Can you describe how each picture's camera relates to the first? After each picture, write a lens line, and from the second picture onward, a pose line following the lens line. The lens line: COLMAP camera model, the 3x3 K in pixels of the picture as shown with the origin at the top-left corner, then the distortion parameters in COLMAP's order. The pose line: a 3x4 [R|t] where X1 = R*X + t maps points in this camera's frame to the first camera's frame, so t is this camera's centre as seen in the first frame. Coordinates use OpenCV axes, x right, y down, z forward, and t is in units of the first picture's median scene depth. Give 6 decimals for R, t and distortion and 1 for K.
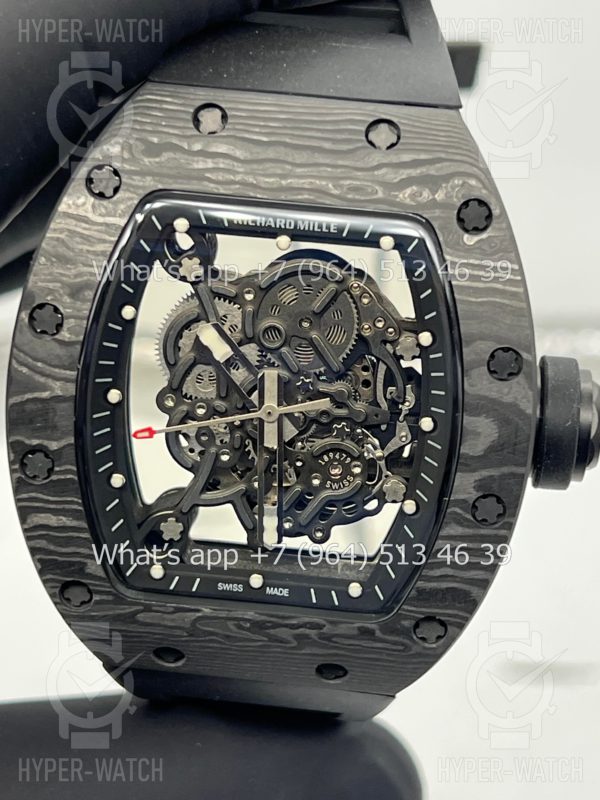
lens RADIAL K [[1927.8, 0, 294.4], [0, 1927.8, 379.4], [0, 0, 1]] dist [0.217285, 0.000000]
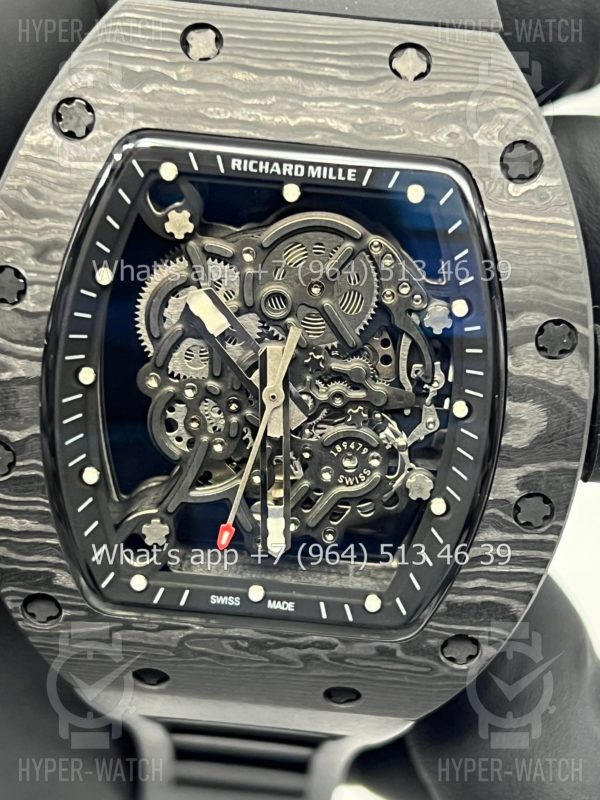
lens RADIAL K [[1927.8, 0, 293.0], [0, 1927.8, 388.5], [0, 0, 1]] dist [0.217285, 0.000000]
pose [[0.999427, -0.001343, 0.033814, -0.032532], [-0.000246, 0.998897, 0.046956, -0.025289], [-0.033840, -0.046938, 0.998324, 0.160895]]
